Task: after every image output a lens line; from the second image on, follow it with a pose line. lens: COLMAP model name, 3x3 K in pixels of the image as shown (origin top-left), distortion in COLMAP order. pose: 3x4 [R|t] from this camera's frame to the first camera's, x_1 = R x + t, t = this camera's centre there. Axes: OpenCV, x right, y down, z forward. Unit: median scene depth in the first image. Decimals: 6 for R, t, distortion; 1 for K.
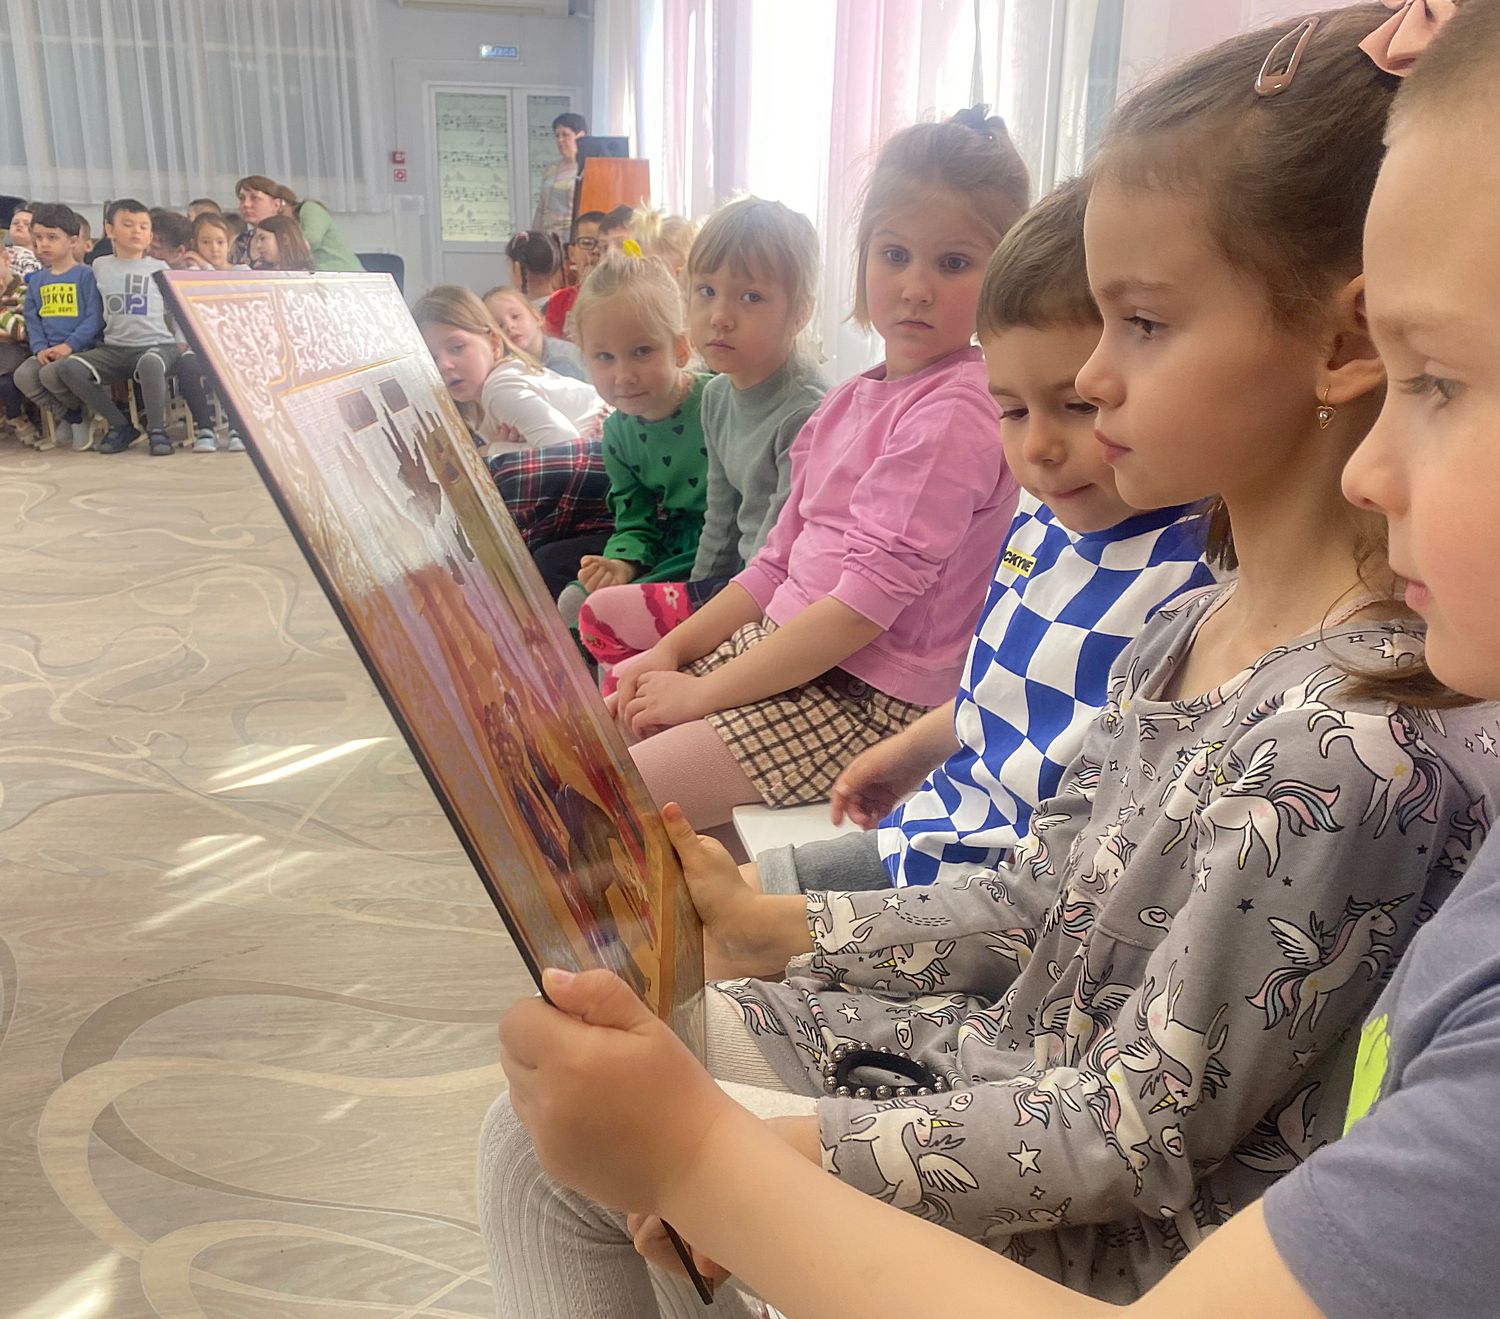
lens RADIAL K [[1333.1, 0, 756.9], [0, 1333.1, 667.9], [0, 0, 1]] dist [-0.000856, -0.004113]
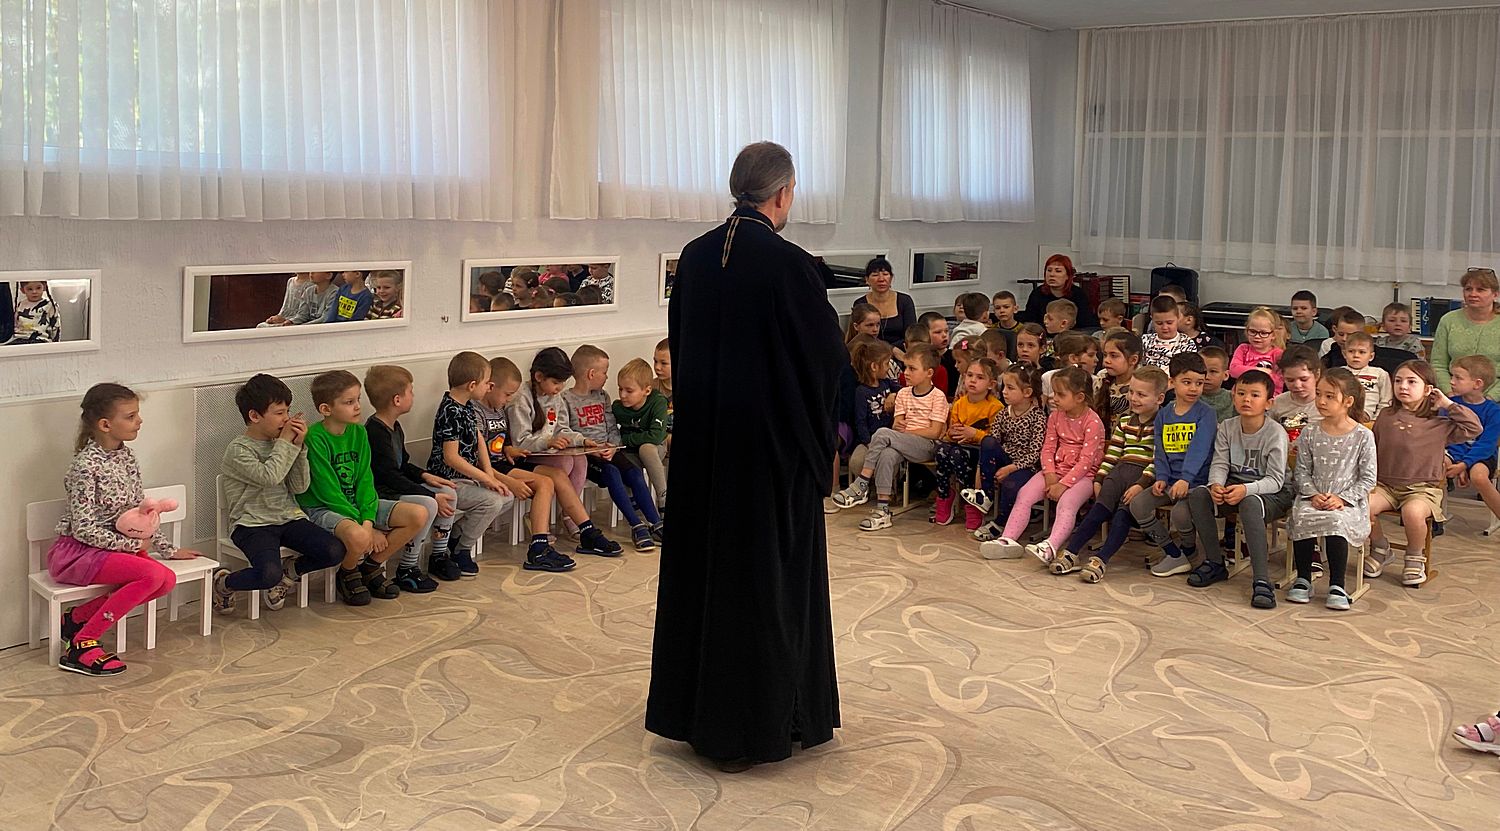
lens RADIAL K [[1331.8, 0, 755.7], [0, 1331.8, 279.9], [0, 0, 1]] dist [0.019147, -0.049348]
pose [[0.685626, 0.038638, -0.726928, 0.044121], [-0.213763, 0.965252, -0.150313, -0.254657], [0.695861, 0.258449, 0.670061, -0.032663]]
